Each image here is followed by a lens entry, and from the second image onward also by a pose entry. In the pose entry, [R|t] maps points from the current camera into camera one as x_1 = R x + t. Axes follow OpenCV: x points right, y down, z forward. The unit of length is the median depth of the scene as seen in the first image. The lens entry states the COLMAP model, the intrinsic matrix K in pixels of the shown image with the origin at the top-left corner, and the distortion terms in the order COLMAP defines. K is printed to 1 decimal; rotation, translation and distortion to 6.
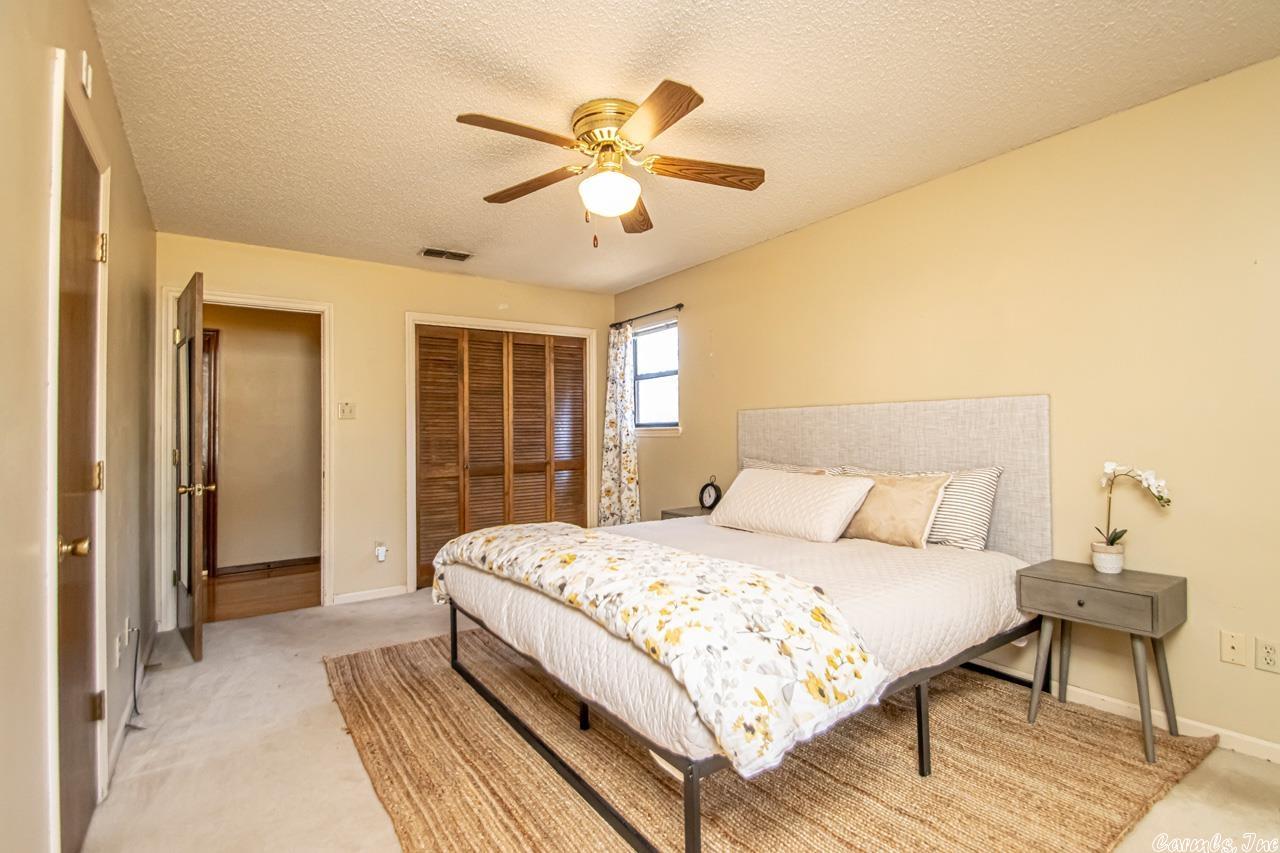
lens RADIAL K [[596.3, 0, 648.8], [0, 596.3, 426.3], [0, 0, 1]] dist [0.011511, -0.011579]
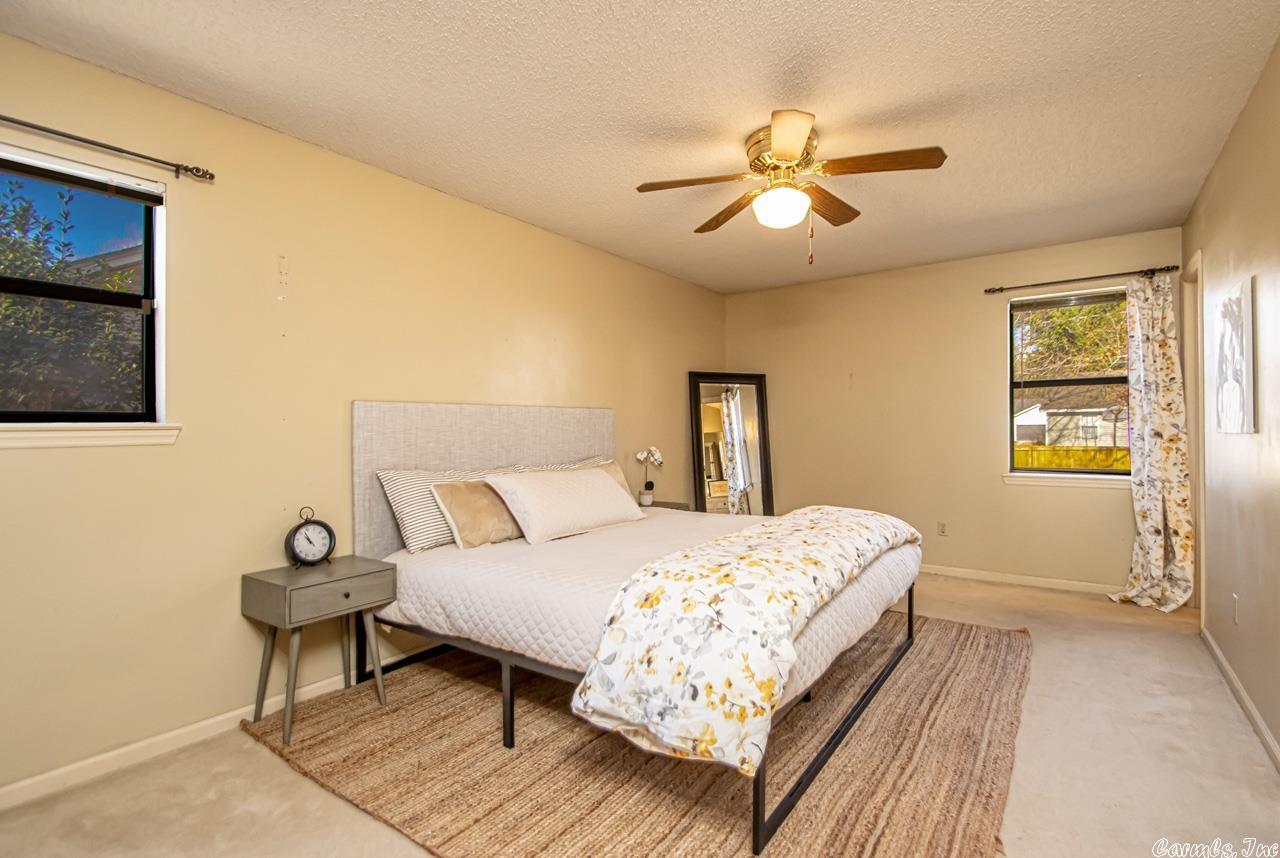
lens RADIAL K [[596.3, 0, 648.8], [0, 596.3, 428.8], [0, 0, 1]] dist [0.011511, -0.011579]
pose [[-0.326517, 0.012751, 0.945105, -0.731503], [0.005137, 0.999918, -0.011716, 0.017286], [-0.945177, 0.001029, -0.326556, 1.139239]]
